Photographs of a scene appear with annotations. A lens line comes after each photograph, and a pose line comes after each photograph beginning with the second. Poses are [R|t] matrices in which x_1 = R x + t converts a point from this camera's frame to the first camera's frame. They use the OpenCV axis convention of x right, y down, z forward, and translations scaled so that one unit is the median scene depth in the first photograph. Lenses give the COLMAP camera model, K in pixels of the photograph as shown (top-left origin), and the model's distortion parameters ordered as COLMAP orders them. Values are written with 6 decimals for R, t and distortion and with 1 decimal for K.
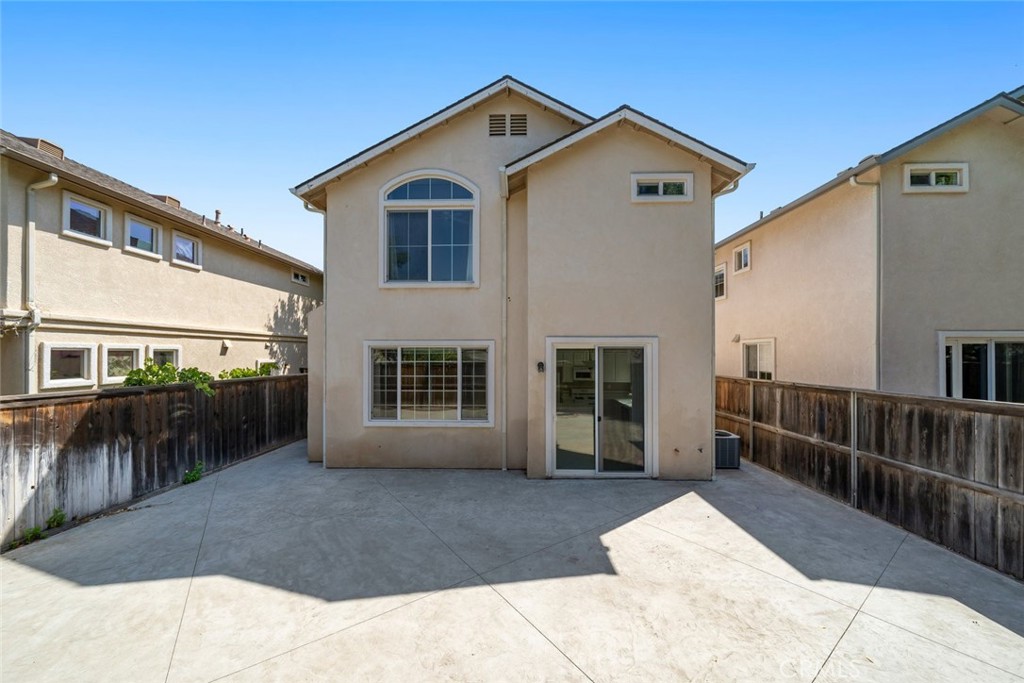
lens RADIAL K [[369.2, 0, 508.0], [0, 369.2, 347.8], [0, 0, 1]] dist [-0.005049, -0.000100]
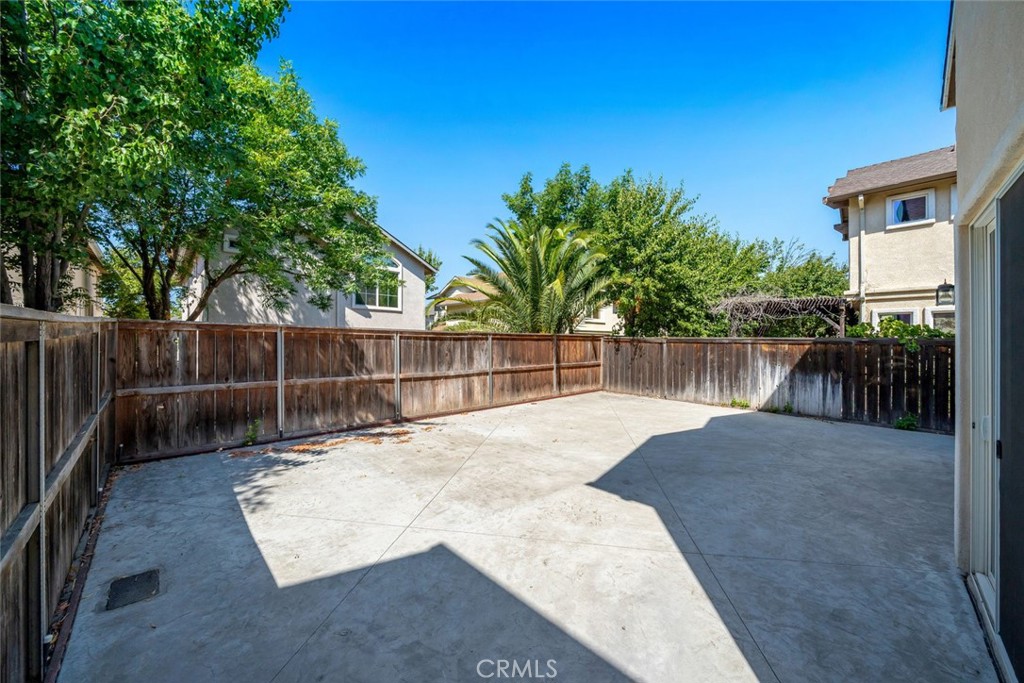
lens RADIAL K [[369.2, 0, 508.0], [0, 369.2, 347.8], [0, 0, 1]] dist [-0.005049, -0.000100]
pose [[-0.711400, 0.007685, -0.702746, 1.018710], [0.003452, 0.999966, 0.007440, 0.155539], [0.702779, 0.002867, -0.711402, 1.324288]]
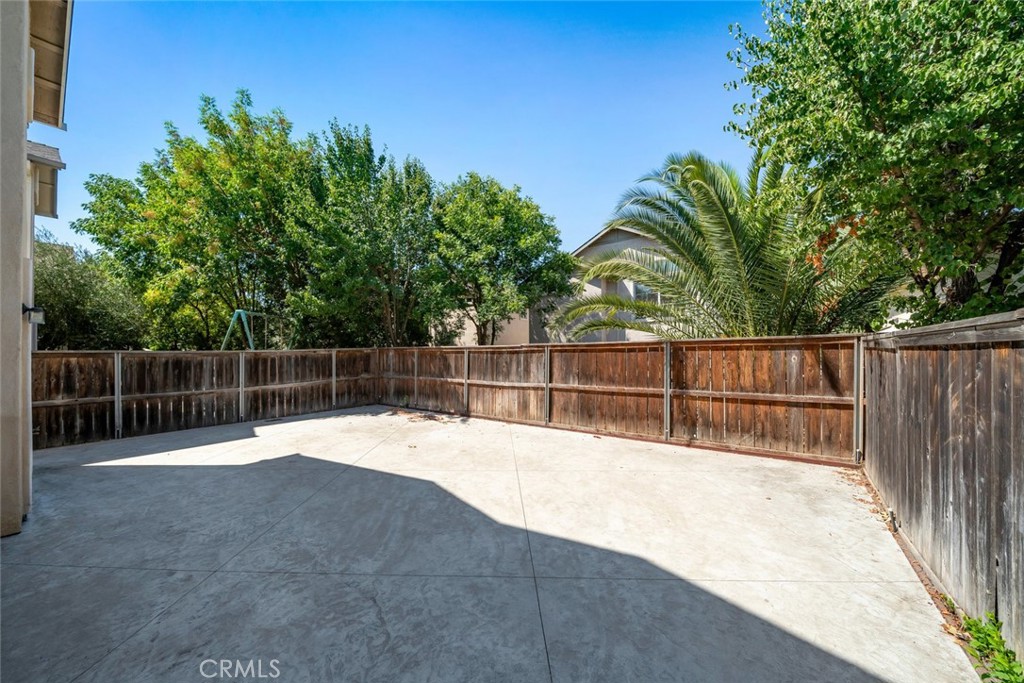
lens RADIAL K [[353.7, 0, 477.0], [0, 353.7, 357.7], [0, 0, 1]] dist [-0.001026, -0.000024]
pose [[-0.783733, 0.002488, 0.621093, -1.044905], [-0.003494, 0.999958, -0.008415, 0.169006], [-0.621088, -0.008766, -0.783692, 1.409682]]
